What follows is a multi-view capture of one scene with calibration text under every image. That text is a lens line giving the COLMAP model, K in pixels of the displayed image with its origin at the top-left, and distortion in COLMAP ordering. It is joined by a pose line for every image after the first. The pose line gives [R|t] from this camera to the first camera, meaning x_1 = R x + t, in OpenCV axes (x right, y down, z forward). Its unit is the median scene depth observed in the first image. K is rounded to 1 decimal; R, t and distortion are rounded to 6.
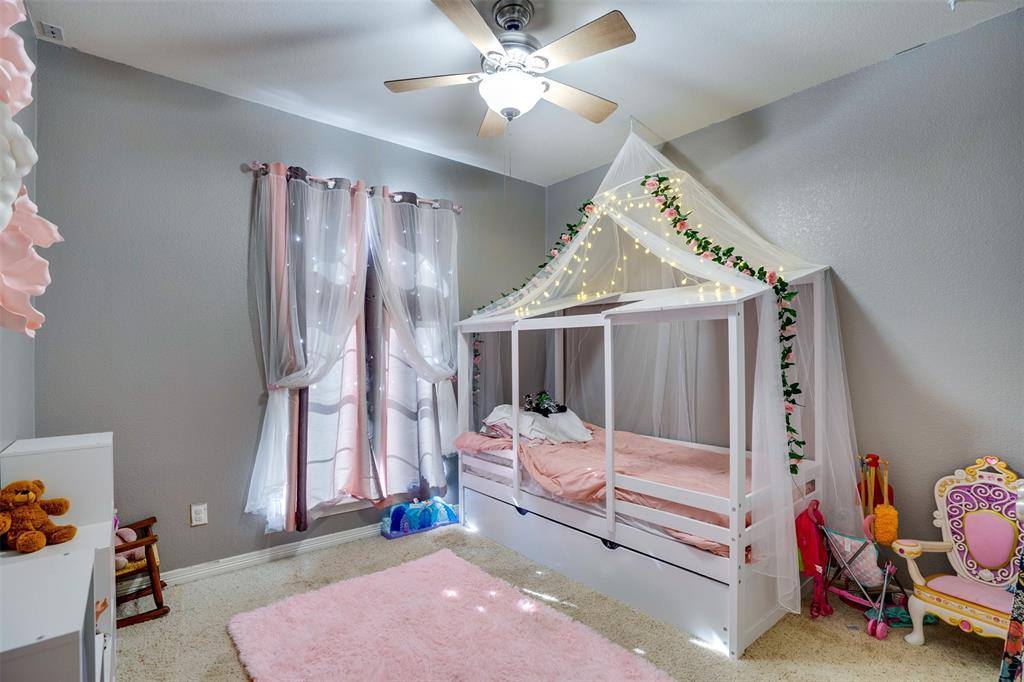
lens RADIAL K [[480.8, 0, 512.0], [0, 480.8, 341.0], [0, 0, 1]] dist [-0.067148, 0.046304]
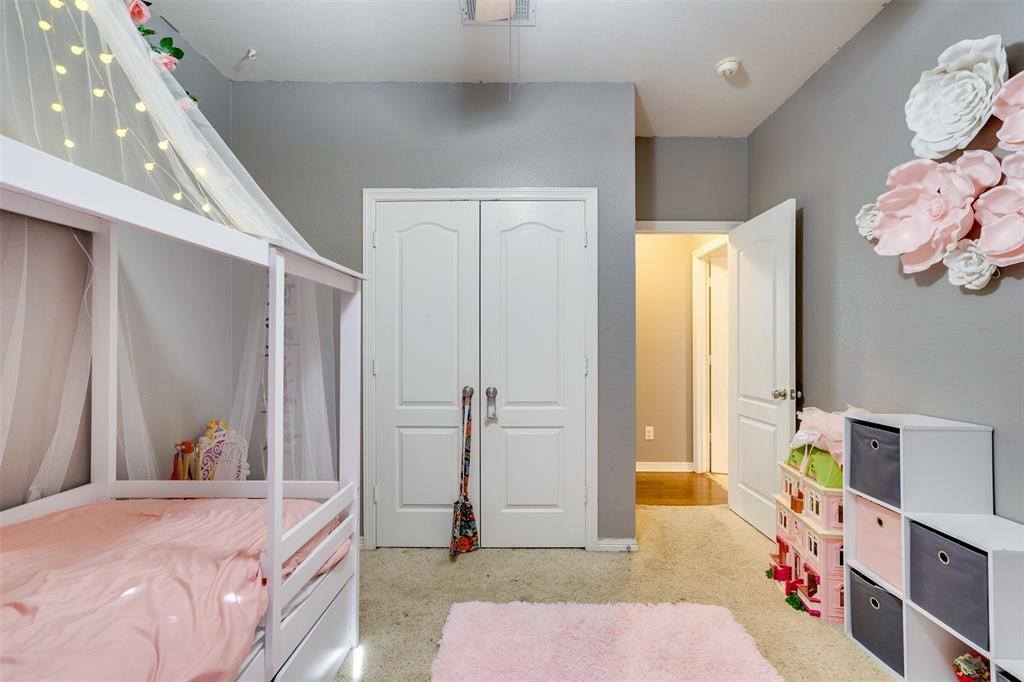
lens RADIAL K [[466.9, 0, 514.9], [0, 466.9, 344.2], [0, 0, 1]] dist [-0.001595, 0.000442]
pose [[-0.765794, 0.006027, 0.643058, -0.325915], [-0.015522, 0.999492, -0.027852, 0.064328], [-0.642899, -0.031311, -0.765311, 1.290451]]
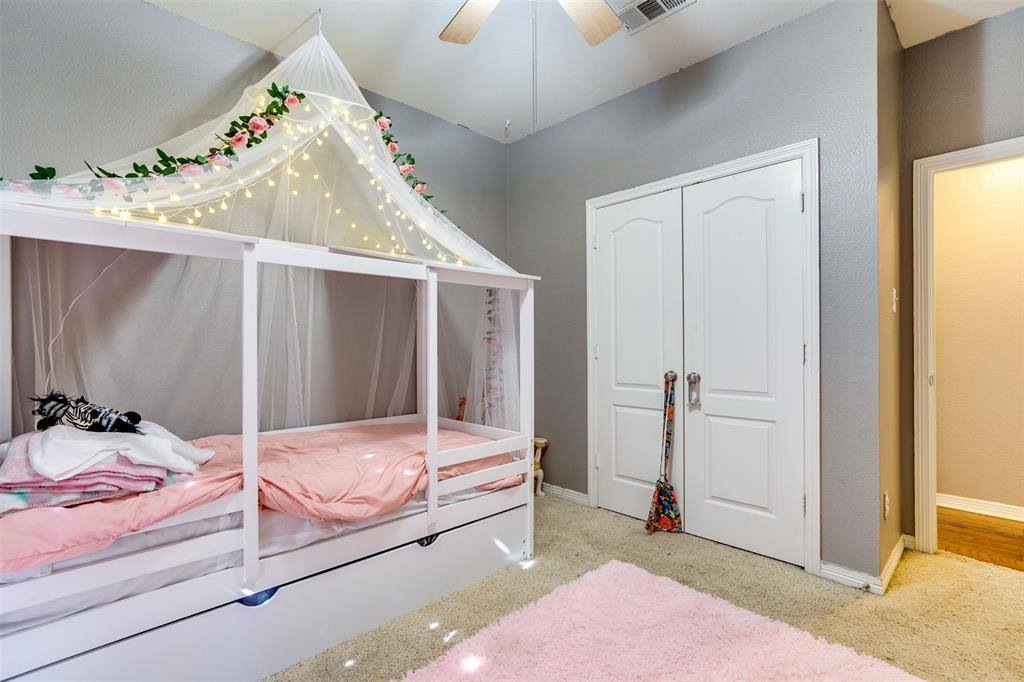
lens RADIAL K [[478.5, 0, 509.4], [0, 478.5, 340.1], [0, 0, 1]] dist [0.000268, 0.000873]
pose [[-0.071211, 0.010407, 0.997407, -0.682926], [-0.023498, 0.999651, -0.012108, 0.084276], [-0.997184, -0.024299, -0.070941, 0.967358]]
